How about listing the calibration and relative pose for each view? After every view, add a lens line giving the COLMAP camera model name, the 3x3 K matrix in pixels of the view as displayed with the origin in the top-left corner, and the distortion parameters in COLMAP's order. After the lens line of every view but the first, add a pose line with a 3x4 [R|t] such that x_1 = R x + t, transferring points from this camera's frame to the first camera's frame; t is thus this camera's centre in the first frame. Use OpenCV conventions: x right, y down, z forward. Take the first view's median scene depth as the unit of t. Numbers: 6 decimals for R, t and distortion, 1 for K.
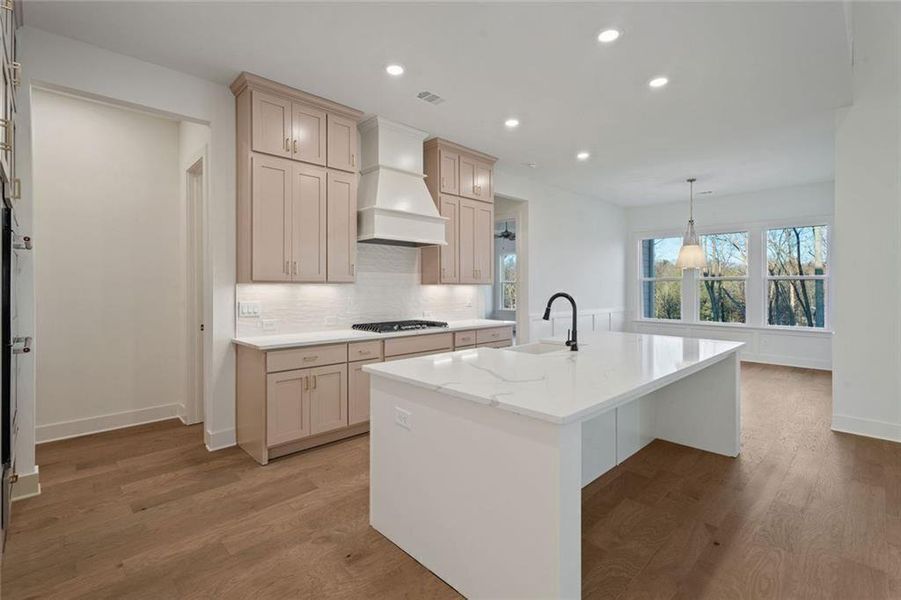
lens RADIAL K [[409.7, 0, 443.6], [0, 409.7, 294.4], [0, 0, 1]] dist [-0.000496, -0.002090]
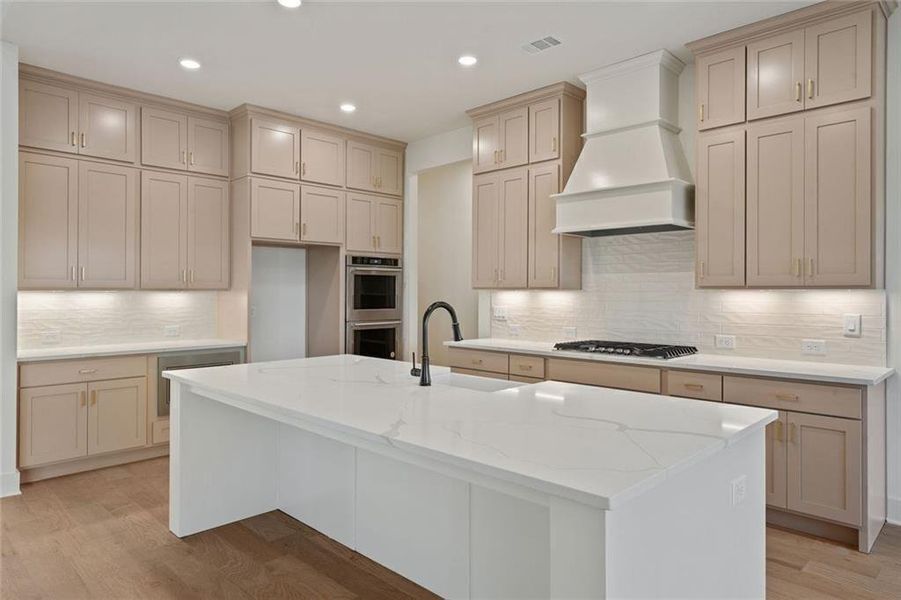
lens RADIAL K [[559.1, 0, 437.4], [0, 559.1, 296.8], [0, 0, 1]] dist [0.005618, 0.004669]
pose [[0.020900, 0.006754, -0.999759, 1.004469], [-0.019928, 0.999781, 0.006338, -0.014962], [0.999583, 0.019791, 0.021031, 0.794994]]
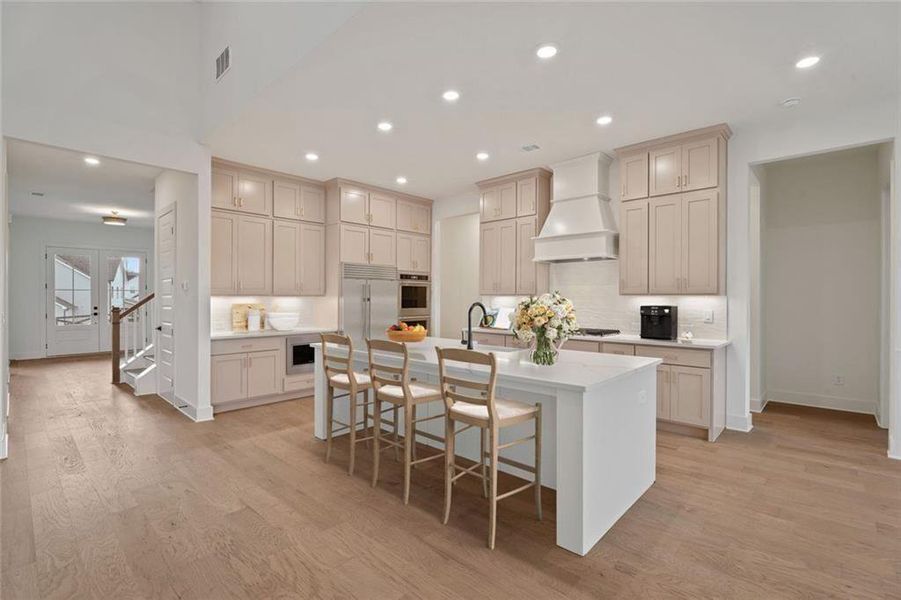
lens RADIAL K [[409.7, 0, 440.2], [0, 409.7, 304.4], [0, 0, 1]] dist [-0.000496, -0.002090]
pose [[0.048192, 0.015810, -0.998713, 1.227323], [-0.019942, 0.999691, 0.014864, -0.011354], [0.998639, 0.019200, 0.048492, 0.675597]]
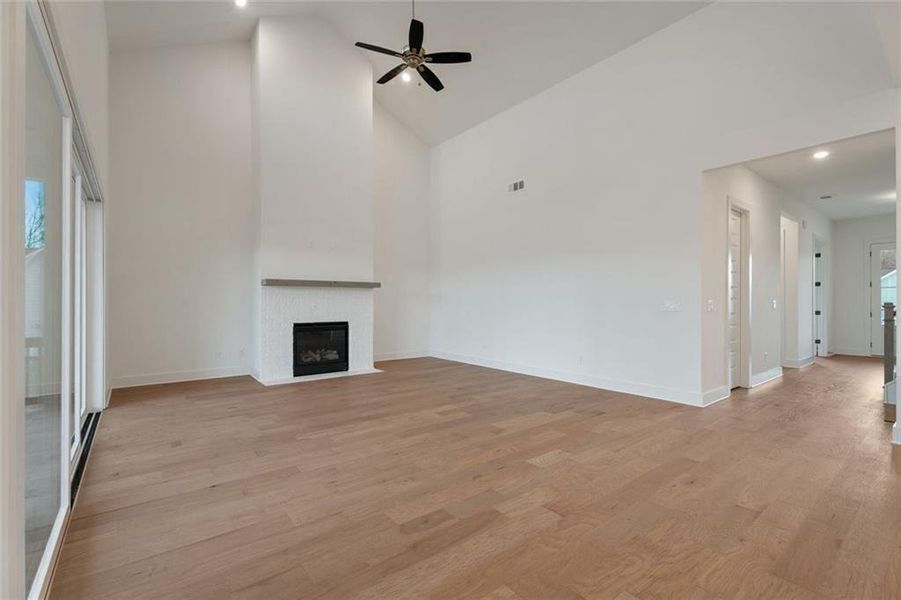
lens RADIAL K [[398.7, 0, 457.5], [0, 398.7, 302.5], [0, 0, 1]] dist [-0.001720, -0.000218]
pose [[-0.997185, -0.000172, 0.074980, 0.920996], [0.001496, 0.999753, 0.022195, 0.018473], [-0.074965, 0.022245, -0.996938, 1.033015]]
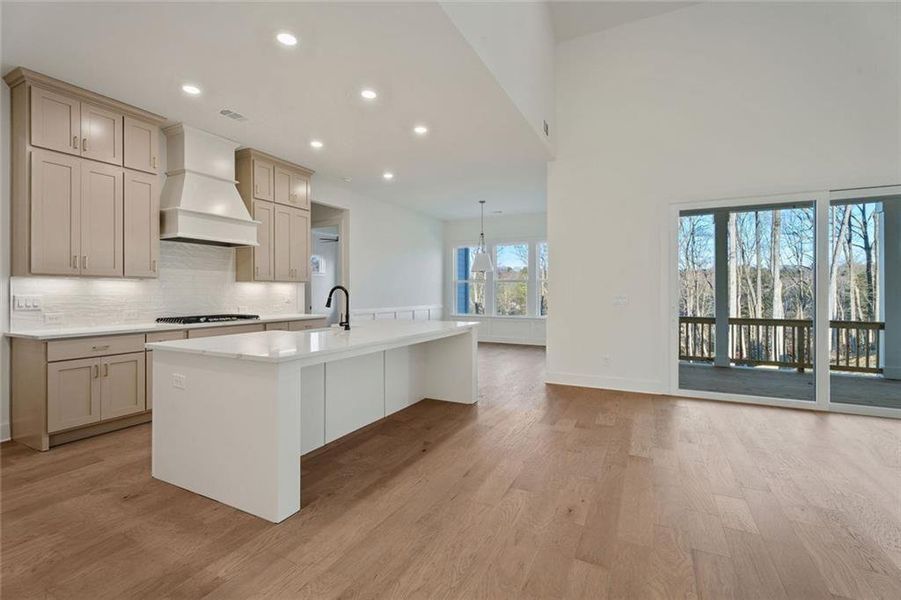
lens RADIAL K [[409.7, 0, 451.1], [0, 409.7, 295.4], [0, 0, 1]] dist [-0.000496, -0.002090]
pose [[0.941690, -0.003949, 0.336458, 0.153360], [0.006823, 0.999950, -0.007362, 0.031413], [-0.336412, 0.009228, 0.941670, -0.267465]]
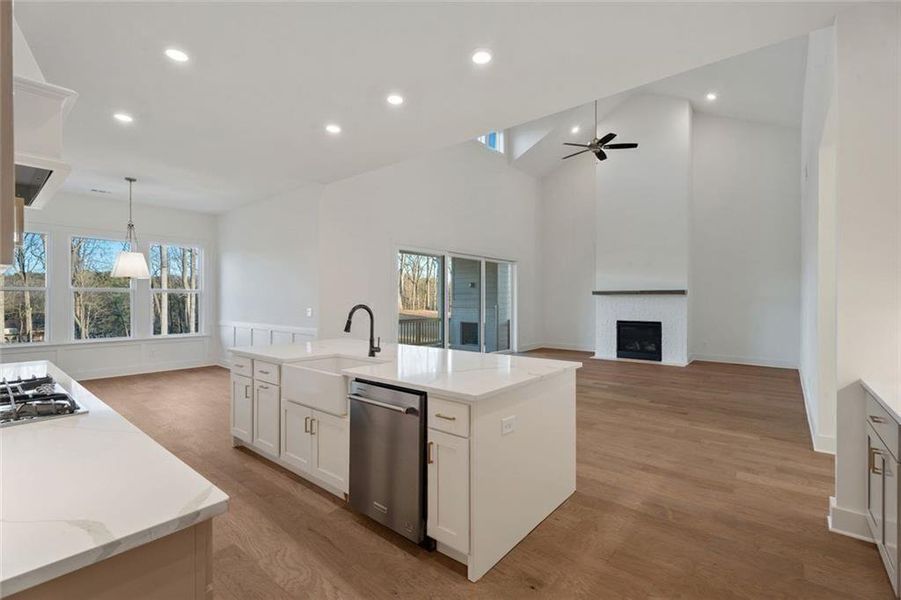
lens RADIAL K [[409.7, 0, 448.5], [0, 409.7, 300.6], [0, 0, 1]] dist [-0.000496, -0.002090]
pose [[-0.127873, -0.004479, 0.991780, -0.646718], [0.017935, 0.999816, 0.006828, -0.014374], [-0.991628, 0.018661, -0.127769, 0.742666]]
